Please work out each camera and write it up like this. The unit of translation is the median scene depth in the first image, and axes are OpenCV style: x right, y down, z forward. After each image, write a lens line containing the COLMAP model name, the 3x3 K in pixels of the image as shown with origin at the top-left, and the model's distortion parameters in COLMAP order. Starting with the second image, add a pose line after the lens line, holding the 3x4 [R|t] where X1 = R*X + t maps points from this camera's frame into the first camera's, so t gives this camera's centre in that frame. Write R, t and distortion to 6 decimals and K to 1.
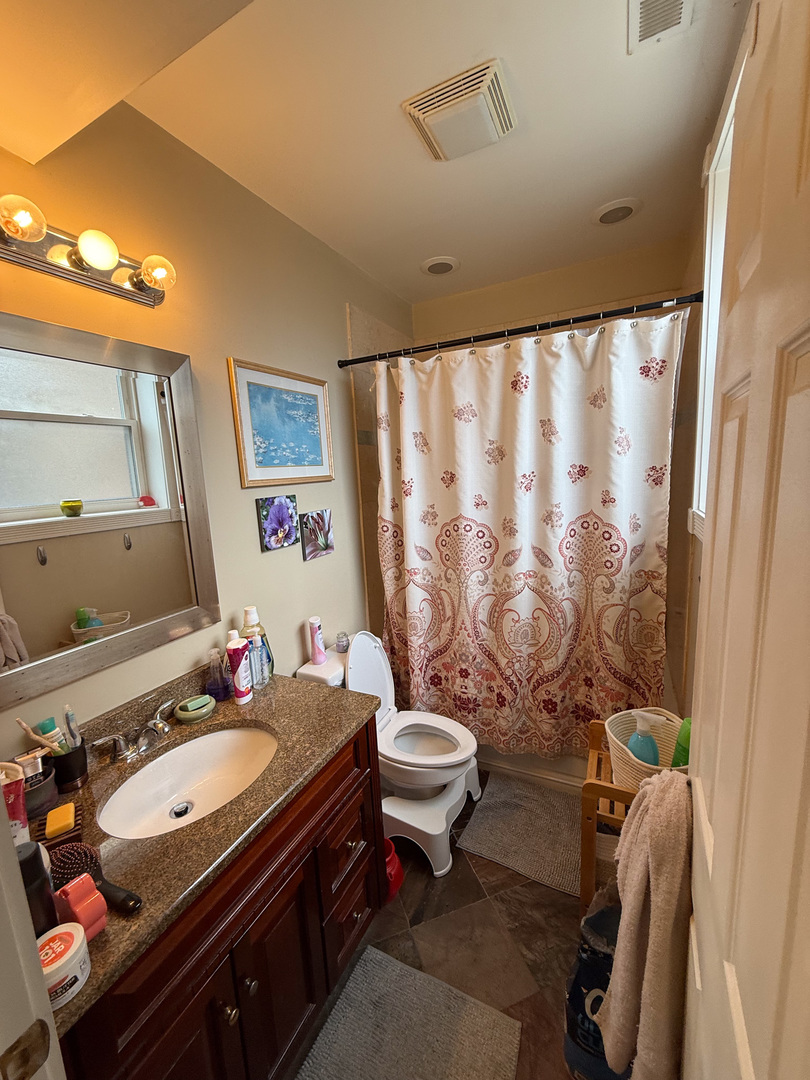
lens RADIAL K [[428.4, 0, 405.3], [0, 428.4, 539.0], [0, 0, 1]] dist [0.001476, -0.000115]
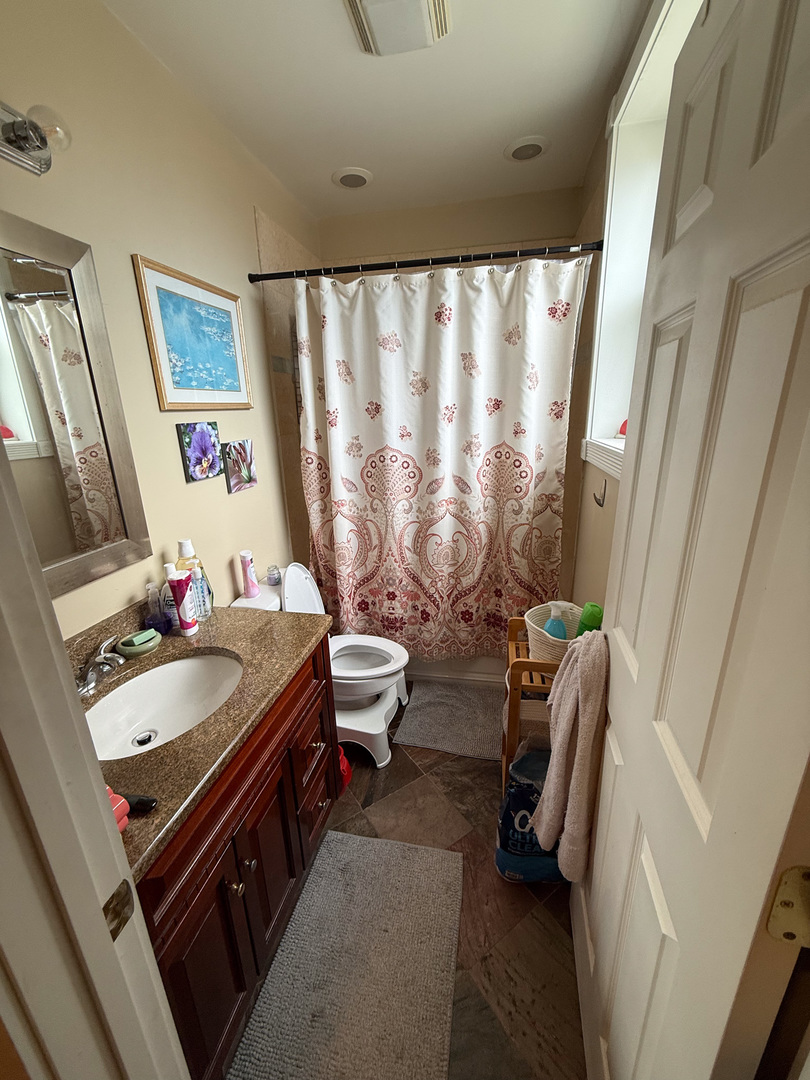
lens RADIAL K [[428.4, 0, 404.7], [0, 428.4, 539.2], [0, 0, 1]] dist [0.001476, -0.000115]
pose [[0.966198, -0.050017, 0.252902, -0.117996], [0.018116, 0.991746, 0.126929, 0.042581], [-0.257163, -0.118057, 0.959130, -0.034453]]
